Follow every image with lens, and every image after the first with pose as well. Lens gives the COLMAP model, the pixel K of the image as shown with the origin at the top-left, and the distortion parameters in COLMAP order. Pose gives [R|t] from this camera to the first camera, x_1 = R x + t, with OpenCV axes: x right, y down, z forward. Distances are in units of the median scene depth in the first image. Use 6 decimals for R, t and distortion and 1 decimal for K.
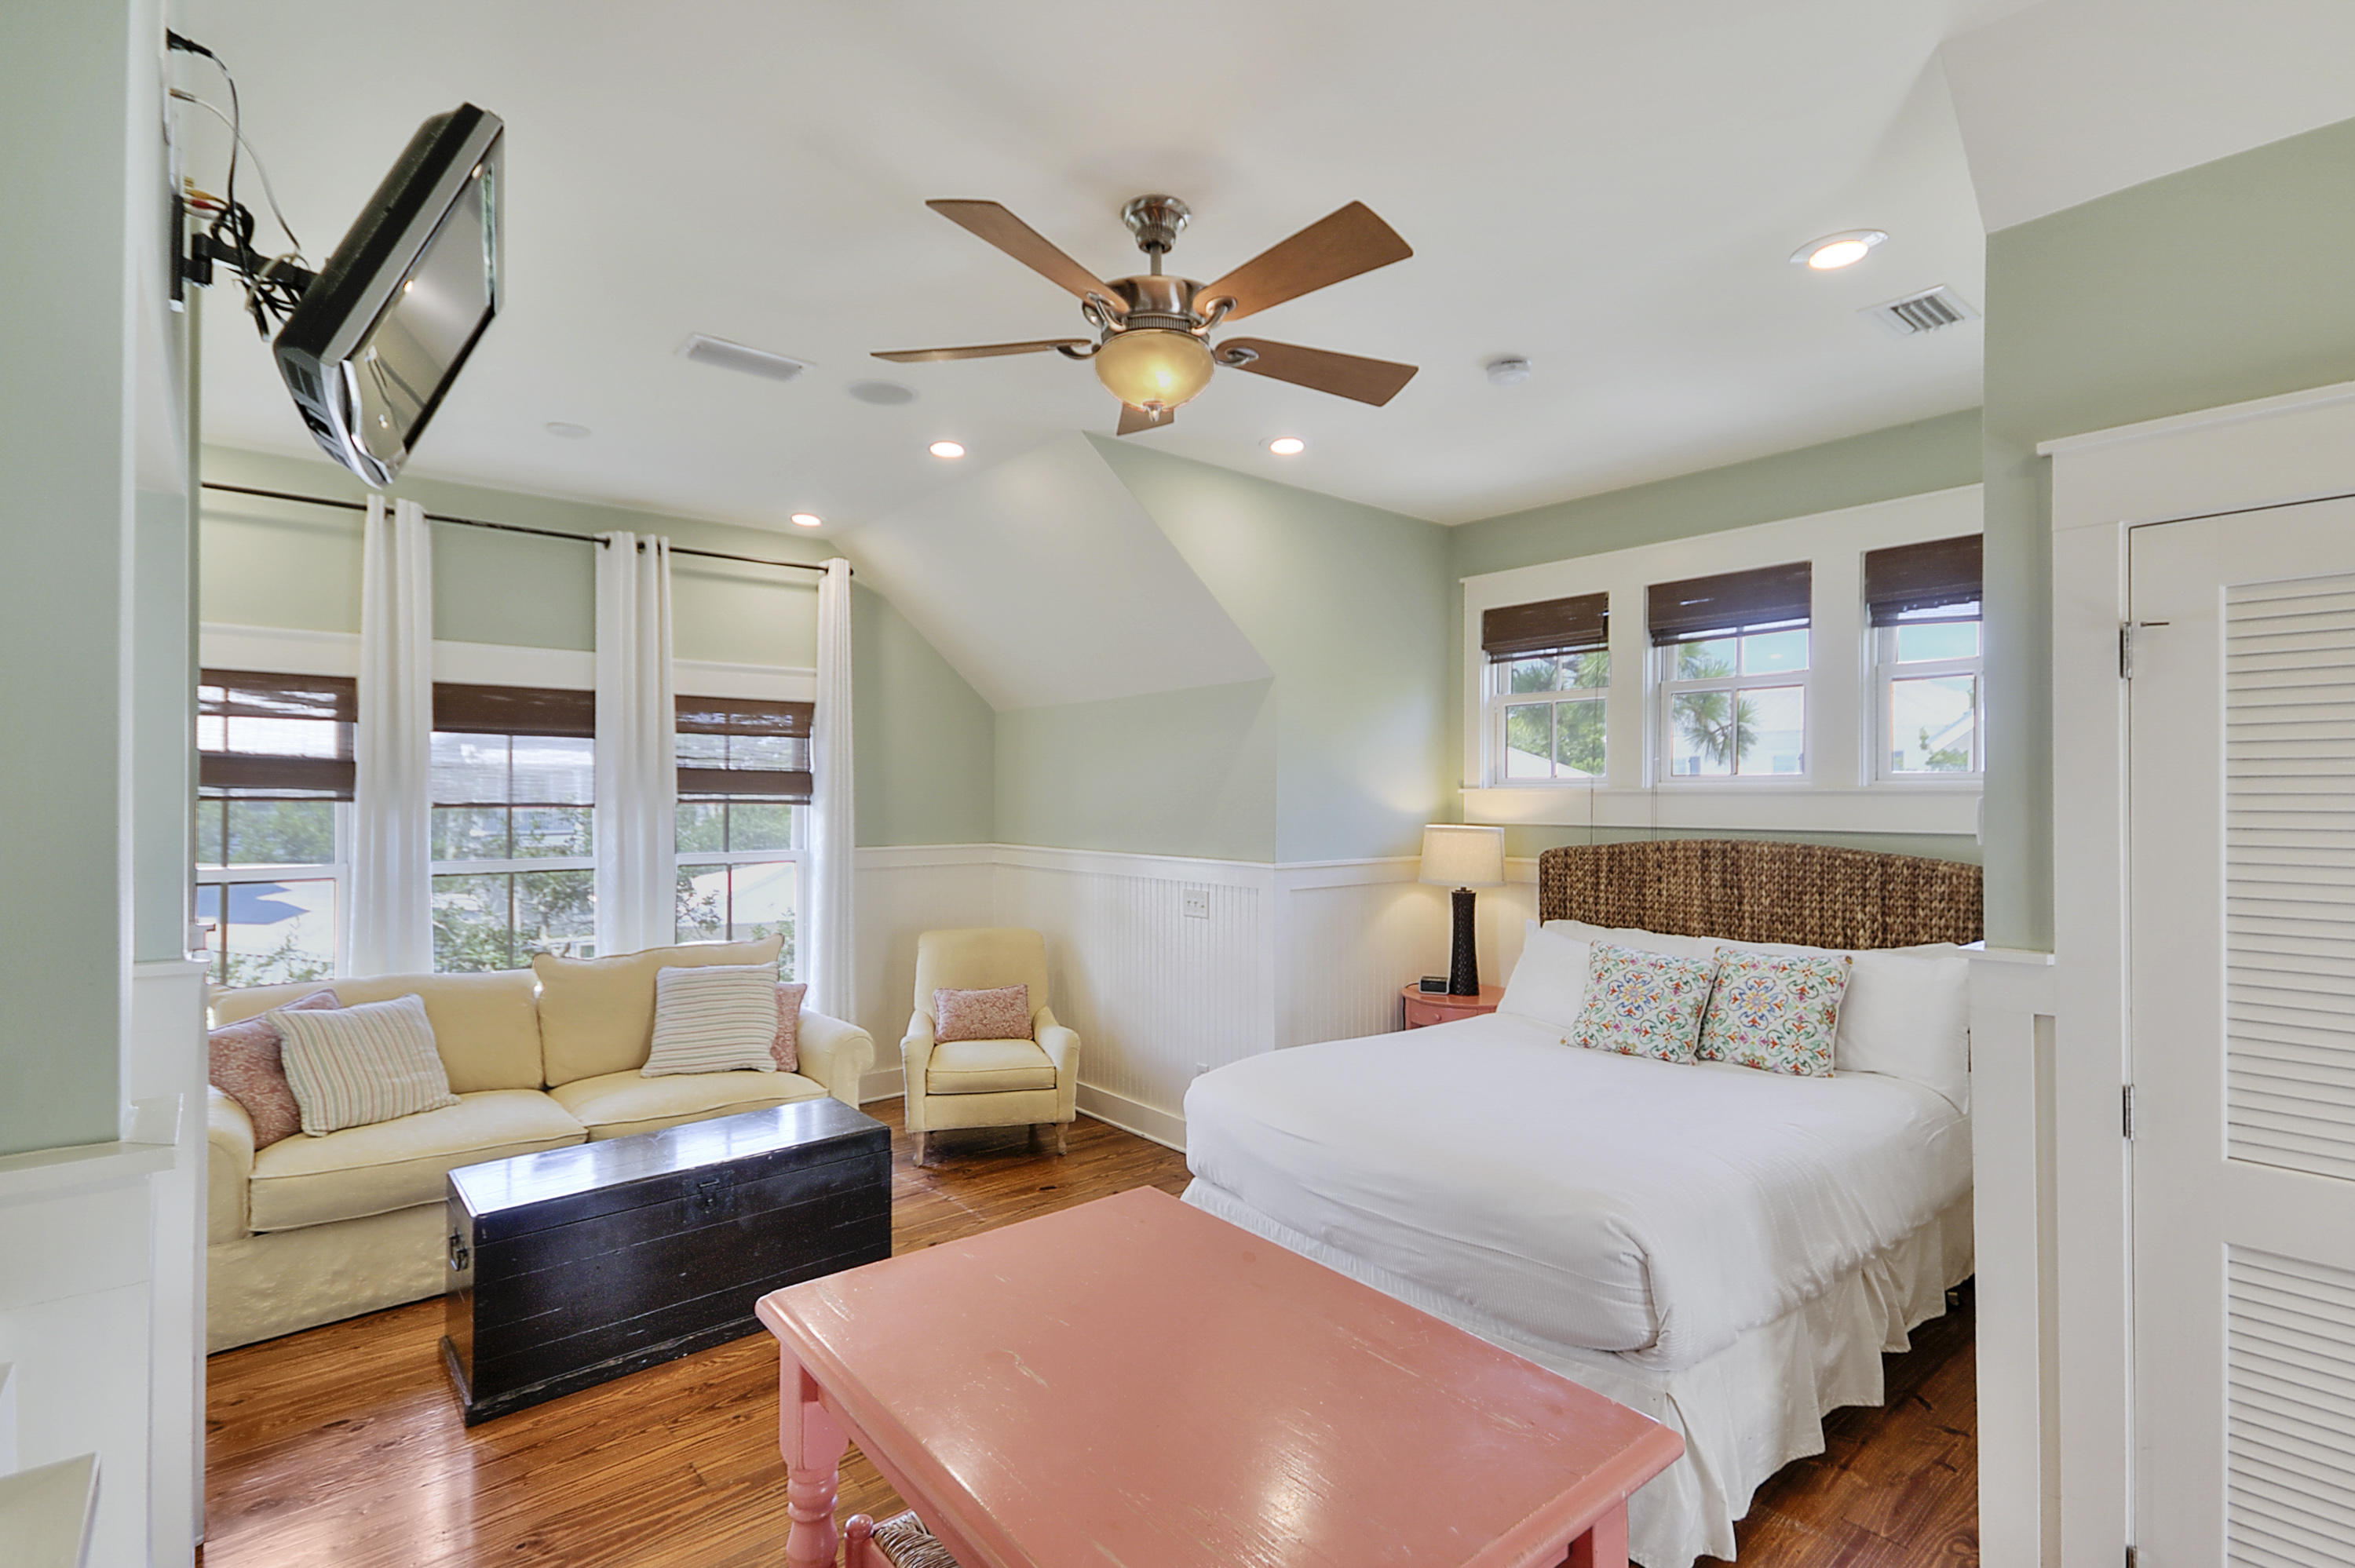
lens RADIAL K [[1090.0, 0, 1180.0], [0, 1090.0, 796.5], [0, 0, 1]] dist [0.000674, 0.000070]
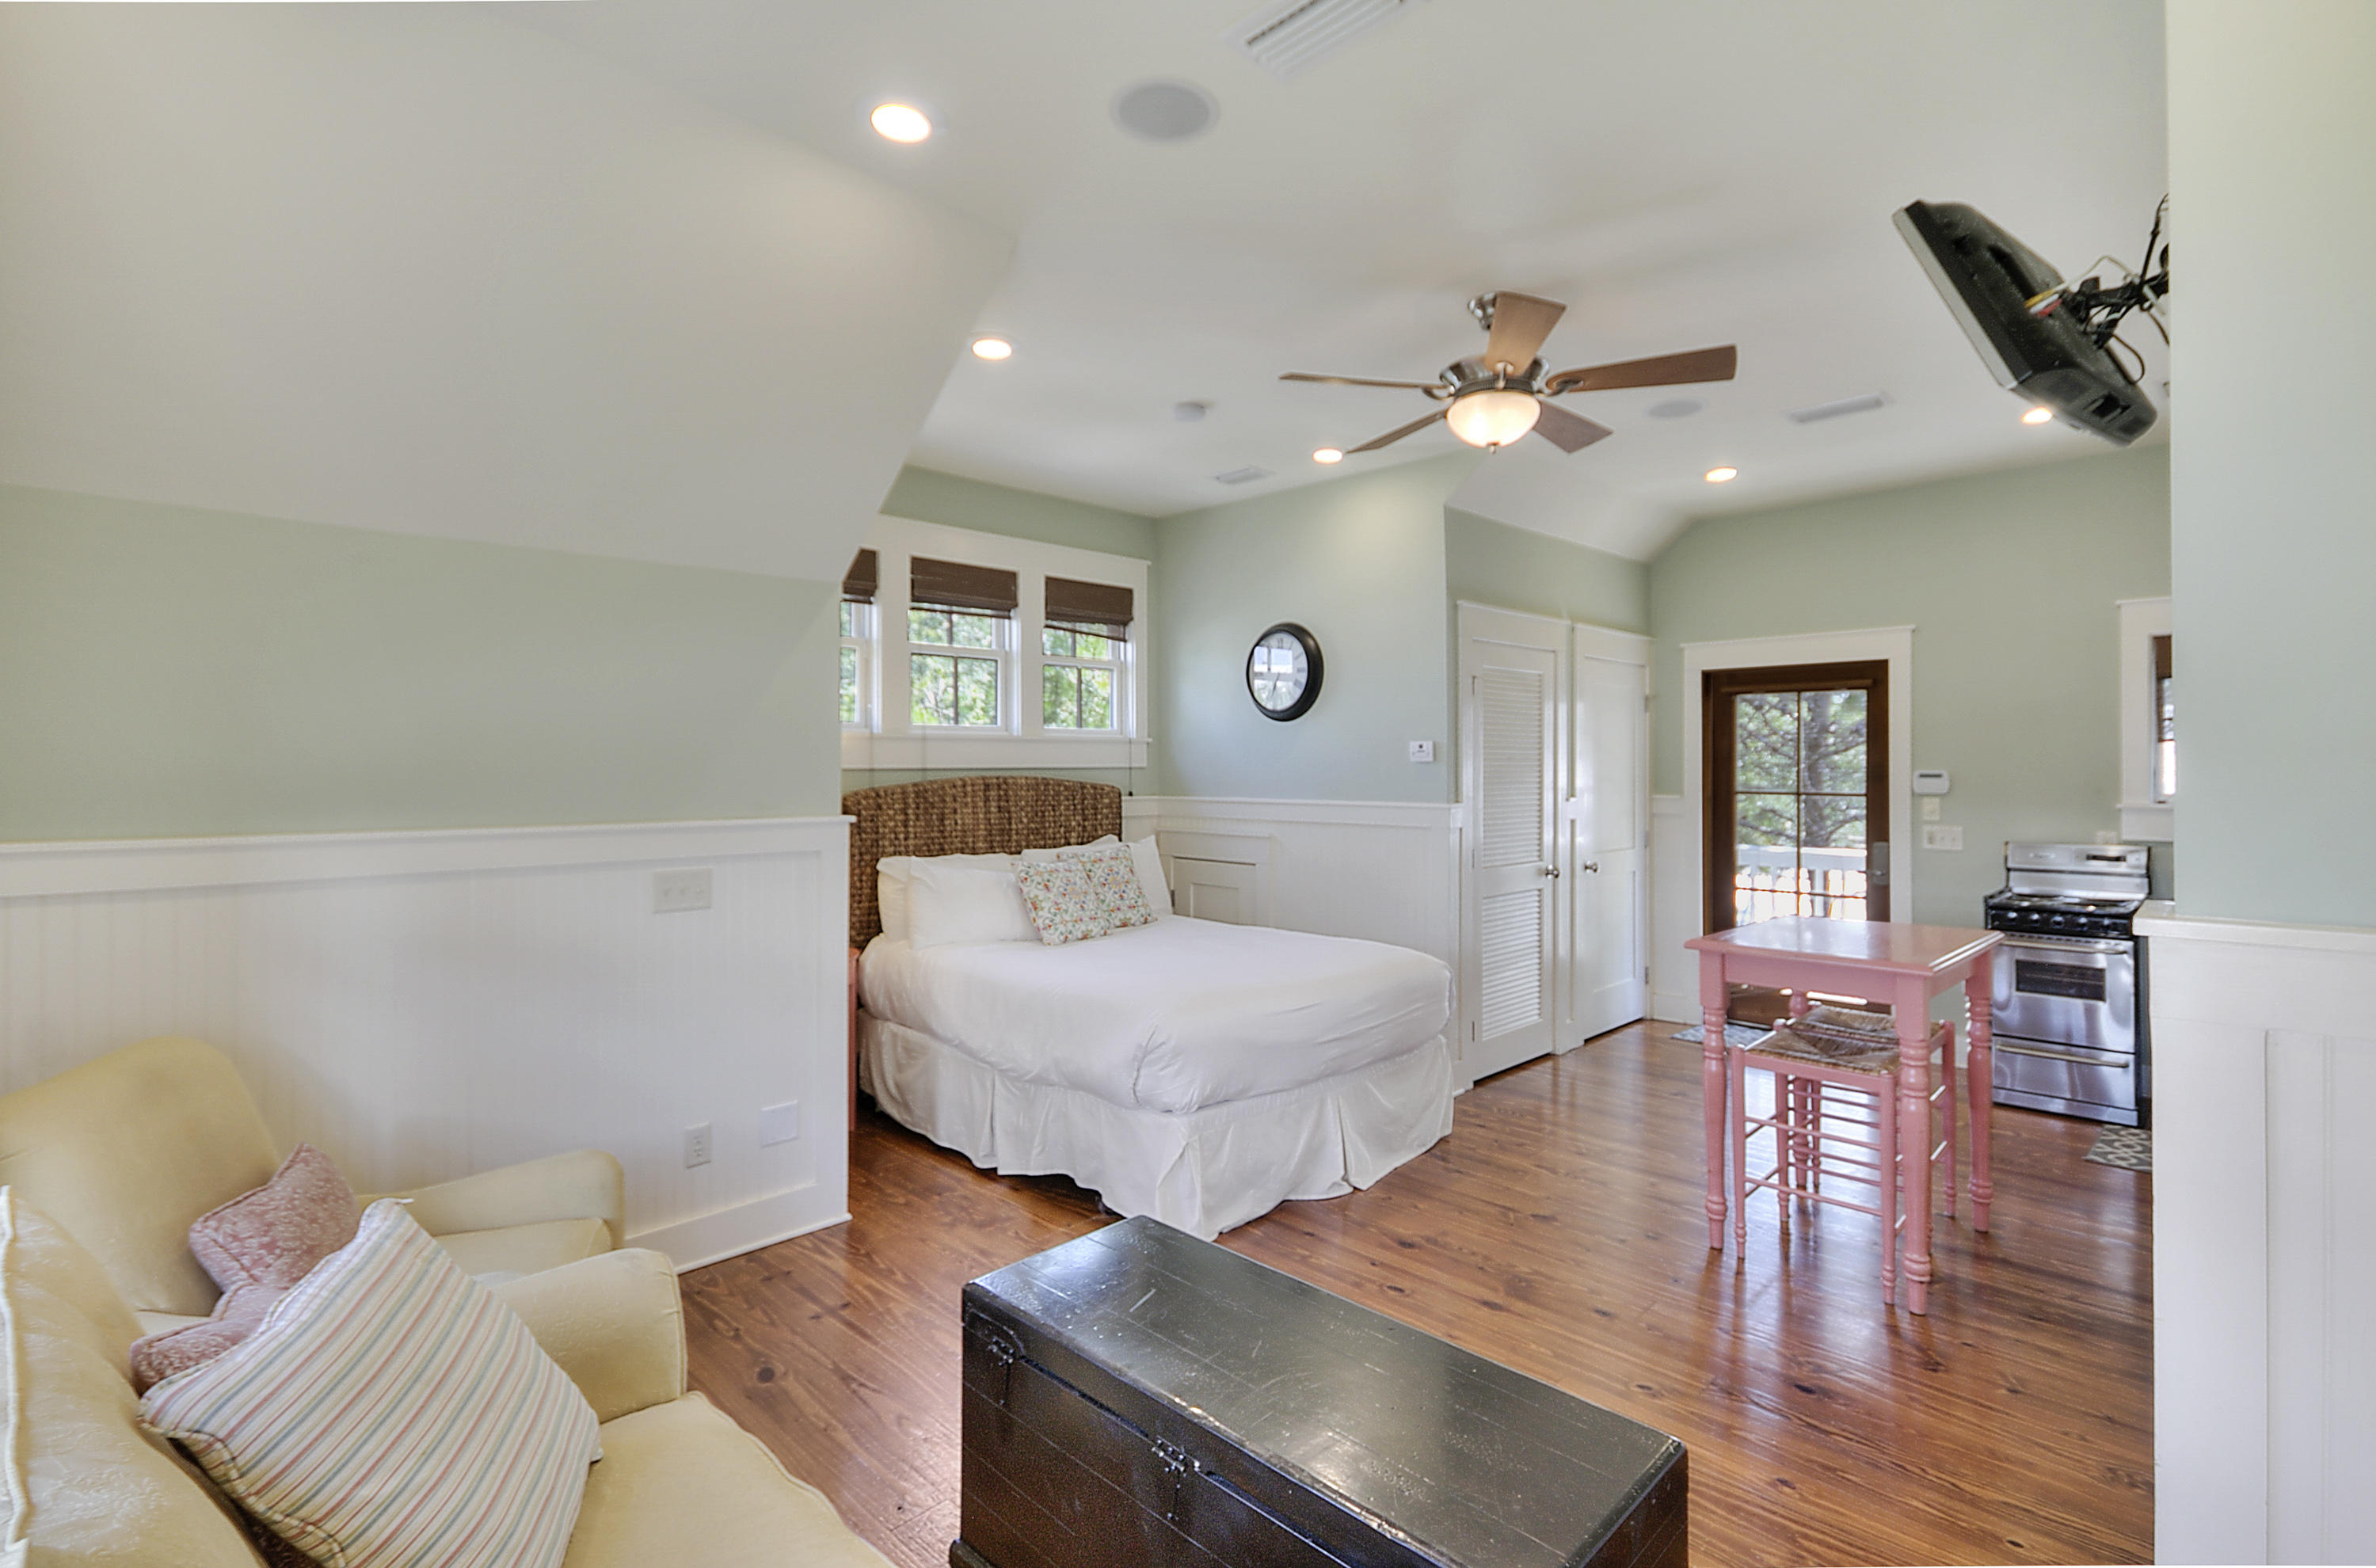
lens RADIAL K [[1112.3, 0, 1195.6], [0, 1112.3, 743.8], [0, 0, 1]] dist [0.001318, 0.000542]
pose [[-0.112382, 0.015231, 0.993548, -0.850318], [0.000606, 0.999883, -0.015260, 0.023068], [-0.993665, -0.001113, -0.112378, 0.940981]]
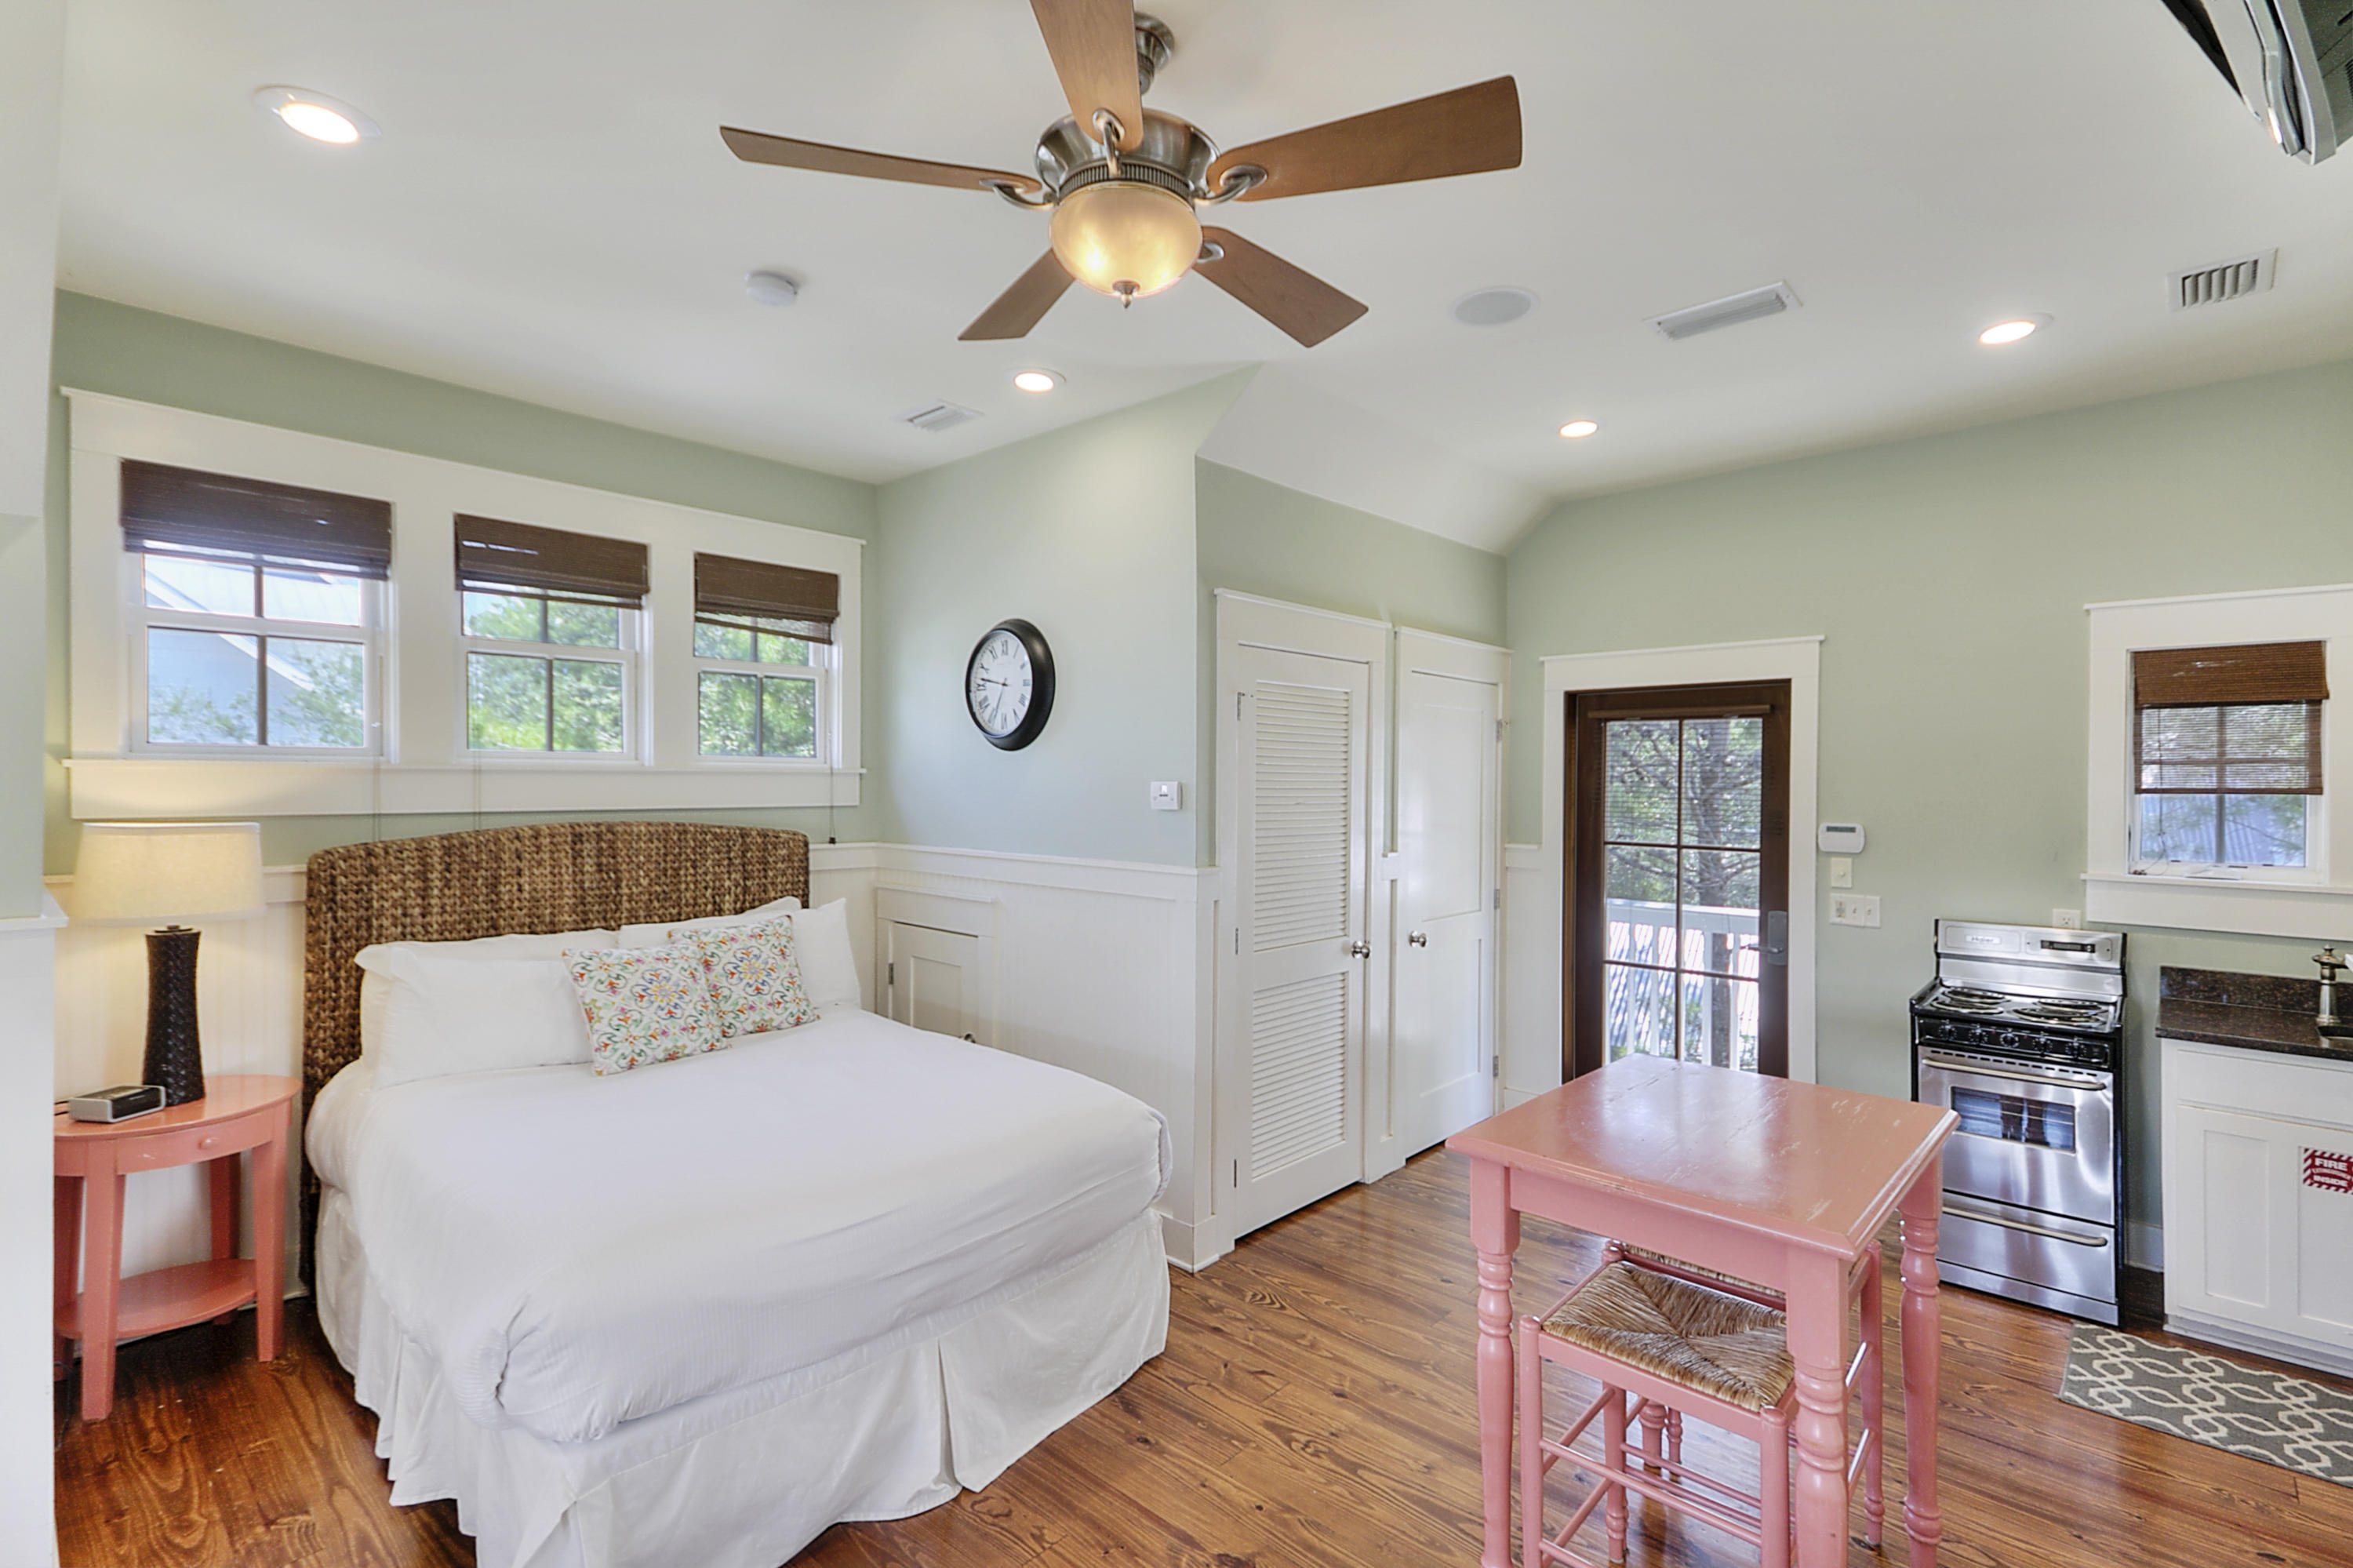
lens RADIAL K [[1080.1, 0, 1186.4], [0, 1080.1, 775.0], [0, 0, 1]] dist [0.001208, 0.000188]
pose [[-0.156420, -0.000277, 0.987691, -0.507973], [-0.008360, 0.999965, -0.001043, -0.003746], [-0.987655, -0.008420, -0.156417, 0.664604]]
